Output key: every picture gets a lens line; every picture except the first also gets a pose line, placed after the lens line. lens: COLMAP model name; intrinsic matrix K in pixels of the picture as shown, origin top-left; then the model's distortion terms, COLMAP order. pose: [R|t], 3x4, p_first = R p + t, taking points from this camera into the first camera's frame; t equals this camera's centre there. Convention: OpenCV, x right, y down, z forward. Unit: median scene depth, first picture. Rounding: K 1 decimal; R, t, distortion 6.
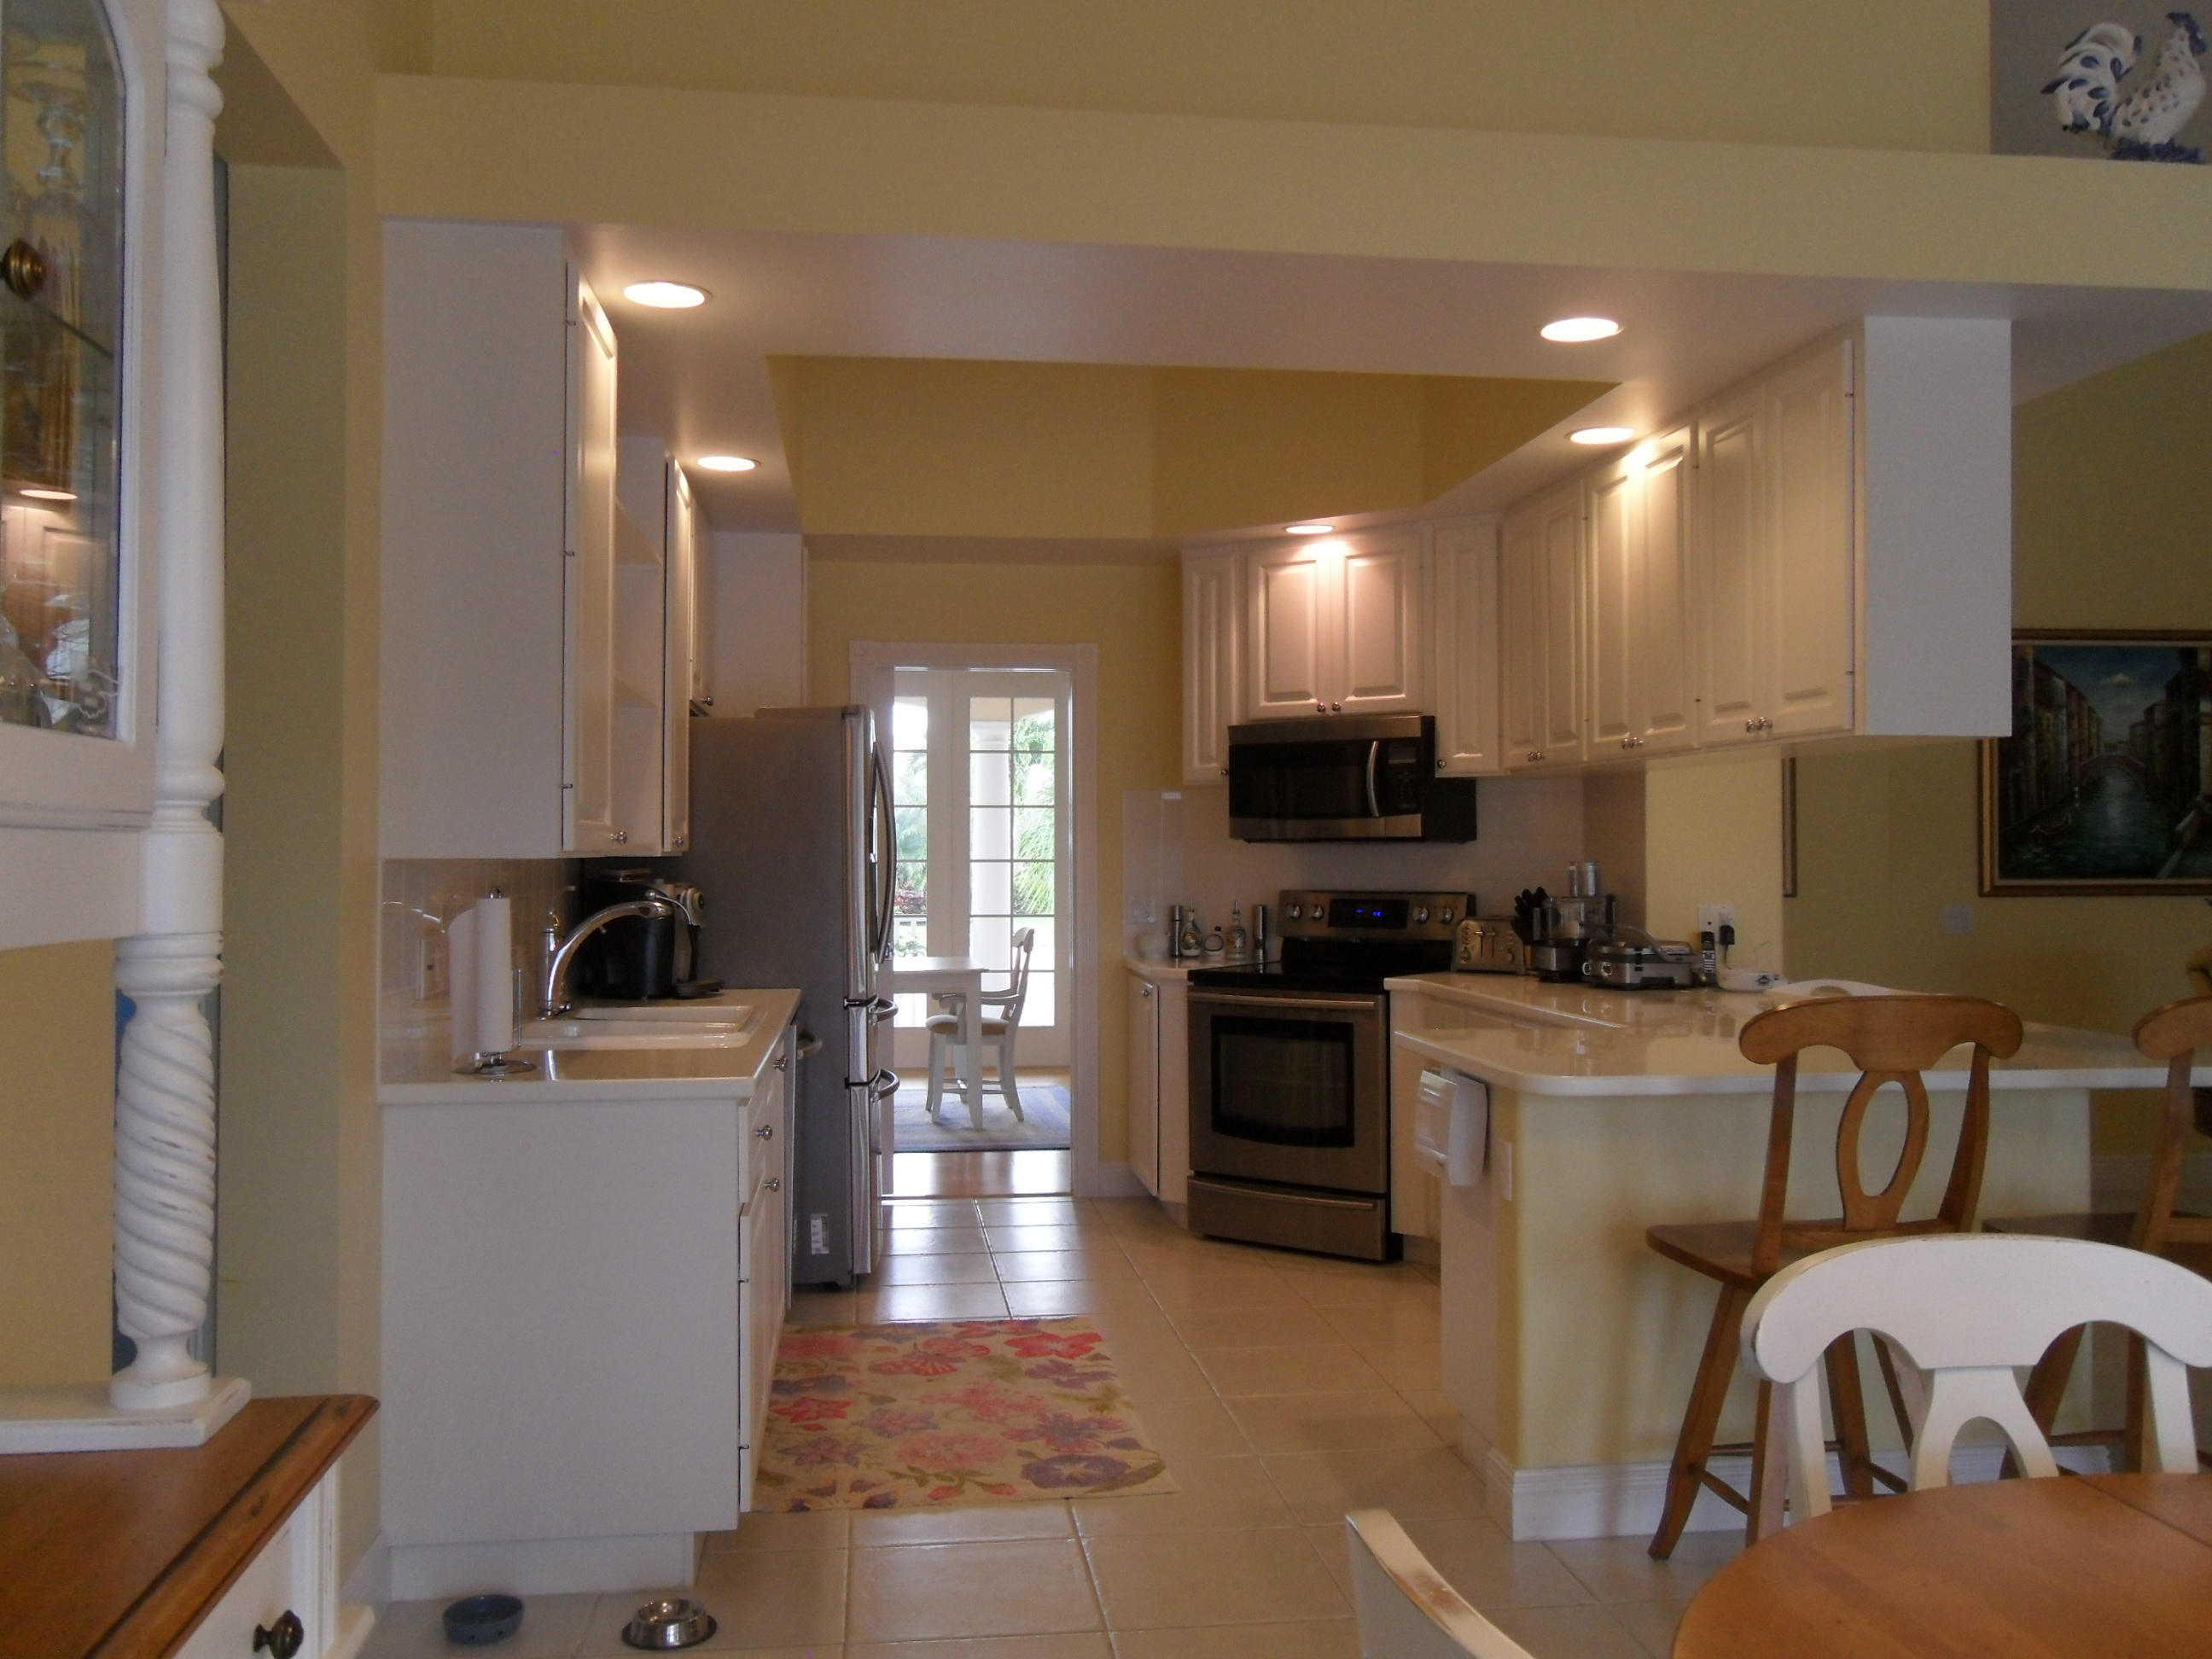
lens RADIAL K [[1902.4, 0, 1106.0], [0, 1902.4, 829.5], [0, 0, 1]] dist [0.004415, 0.000138]
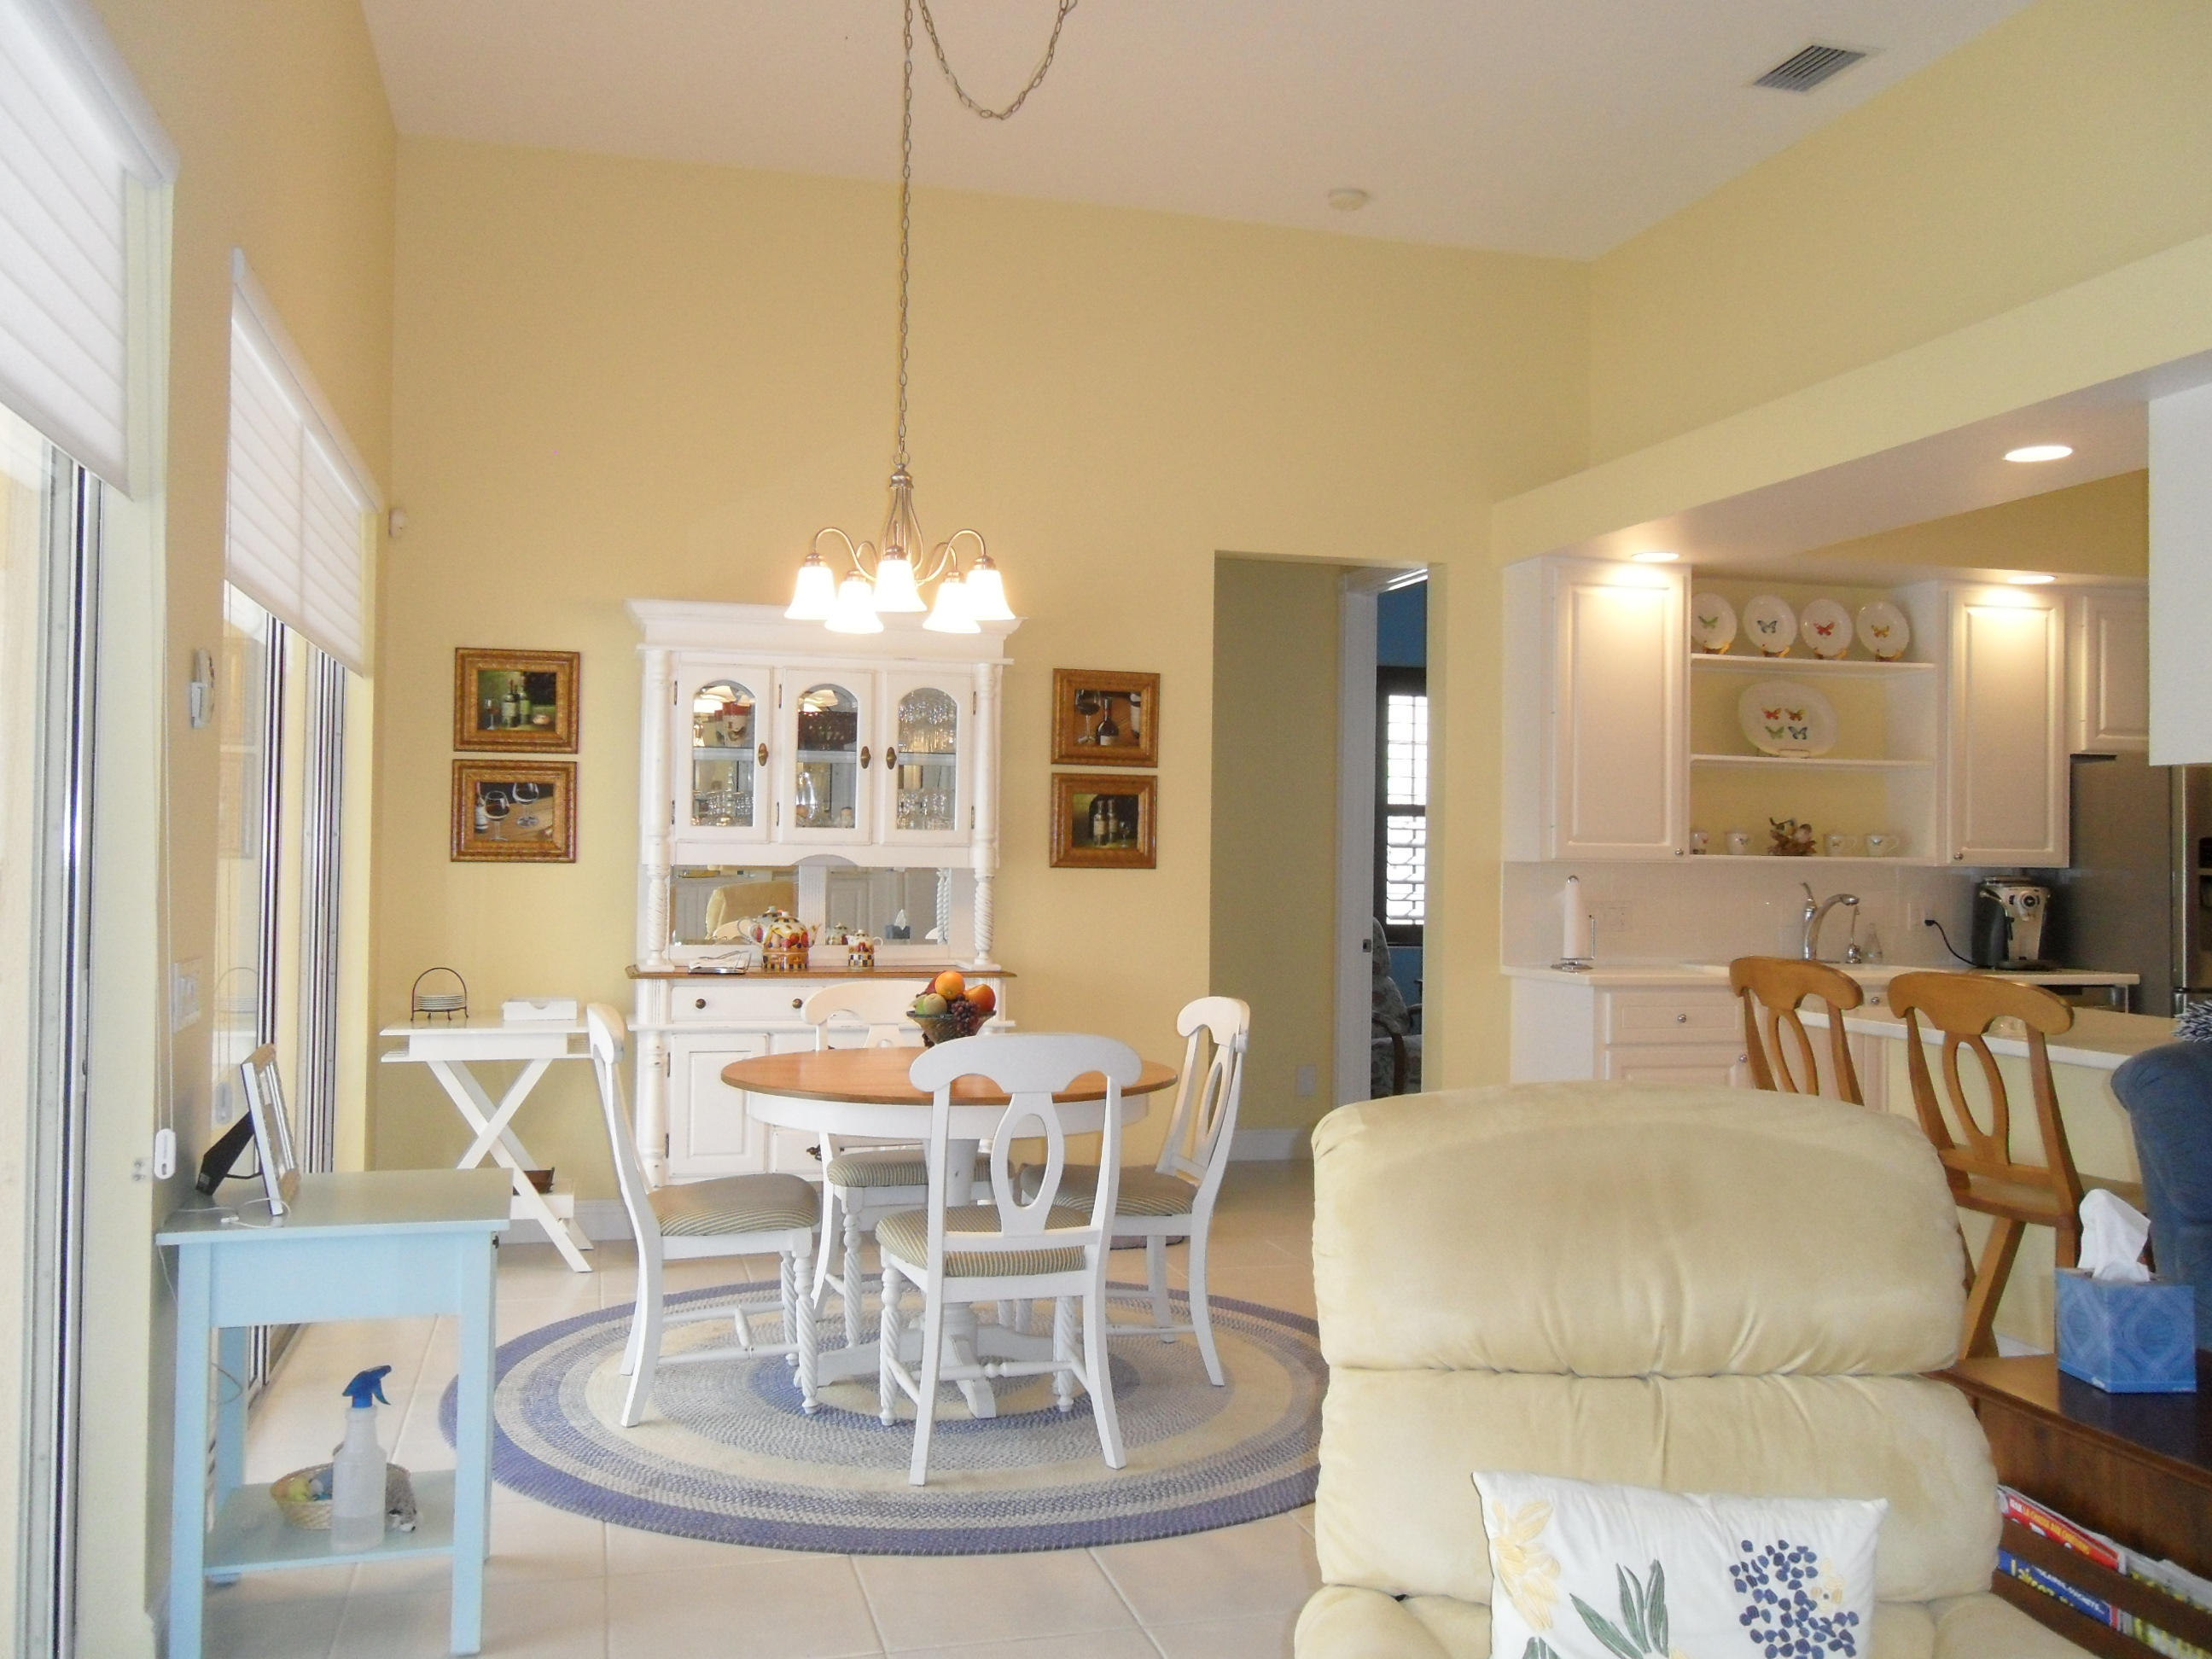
lens RADIAL K [[1902.4, 0, 1106.0], [0, 1902.4, 829.5], [0, 0, 1]] dist [0.004415, 0.000138]
pose [[0.141628, -0.006646, -0.989898, 1.703742], [0.000560, 0.999978, -0.006634, -0.003961], [0.989920, 0.000385, 0.141629, 0.244497]]
